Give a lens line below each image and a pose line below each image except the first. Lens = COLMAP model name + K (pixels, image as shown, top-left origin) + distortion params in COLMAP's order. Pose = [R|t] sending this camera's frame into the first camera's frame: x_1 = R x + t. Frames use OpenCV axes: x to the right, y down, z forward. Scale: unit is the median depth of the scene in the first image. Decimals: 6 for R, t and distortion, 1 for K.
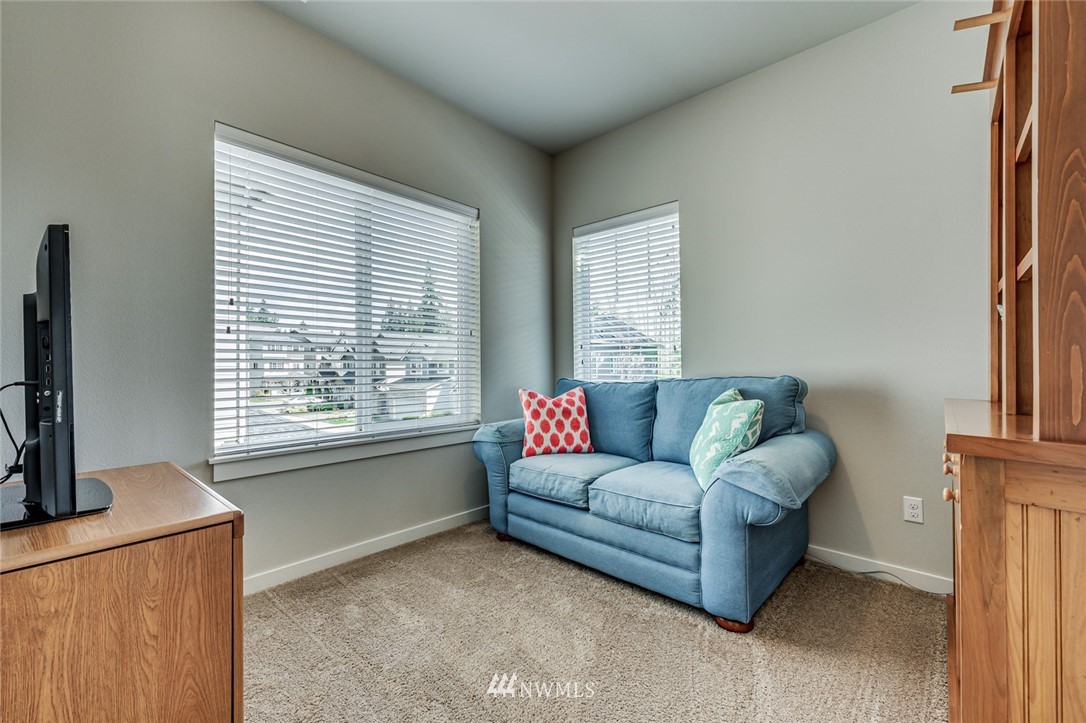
lens RADIAL K [[453.6, 0, 542.6], [0, 453.6, 365.1], [0, 0, 1]] dist [-0.002534, 0.001704]
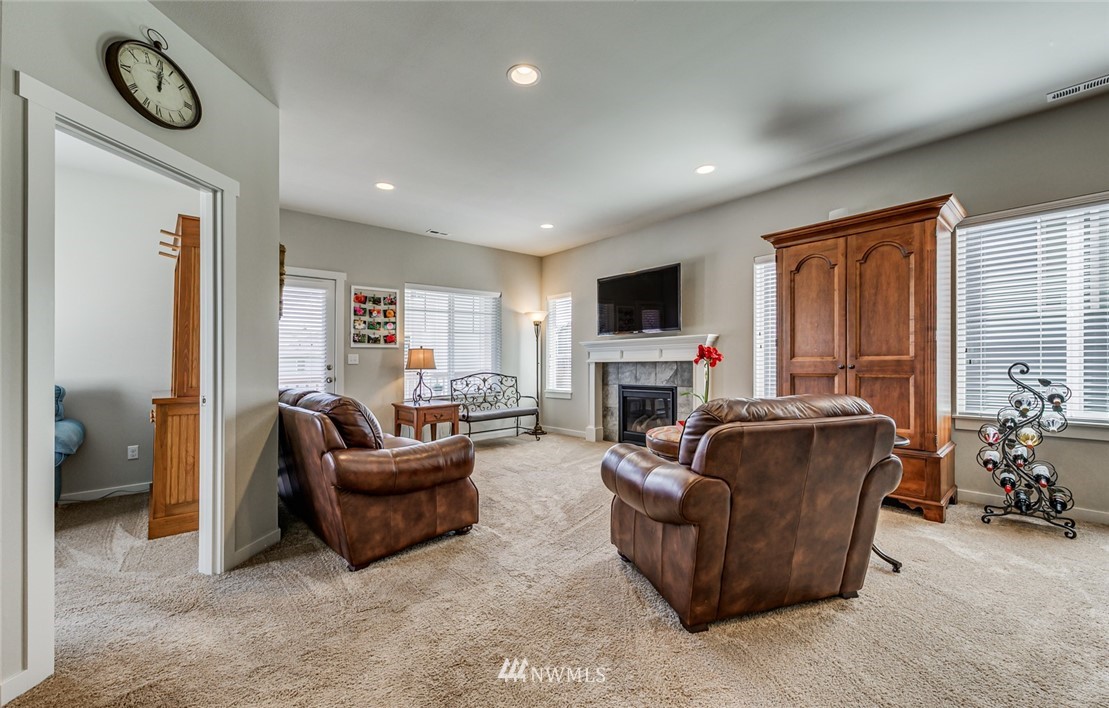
lens RADIAL K [[479.8, 0, 565.1], [0, 479.8, 335.3], [0, 0, 1]] dist [0.003475, 0.000674]
pose [[0.135246, 0.049801, 0.989560, -2.290092], [0.017197, 0.998468, -0.052600, -0.076629], [-0.990663, 0.024131, 0.134182, -2.570055]]
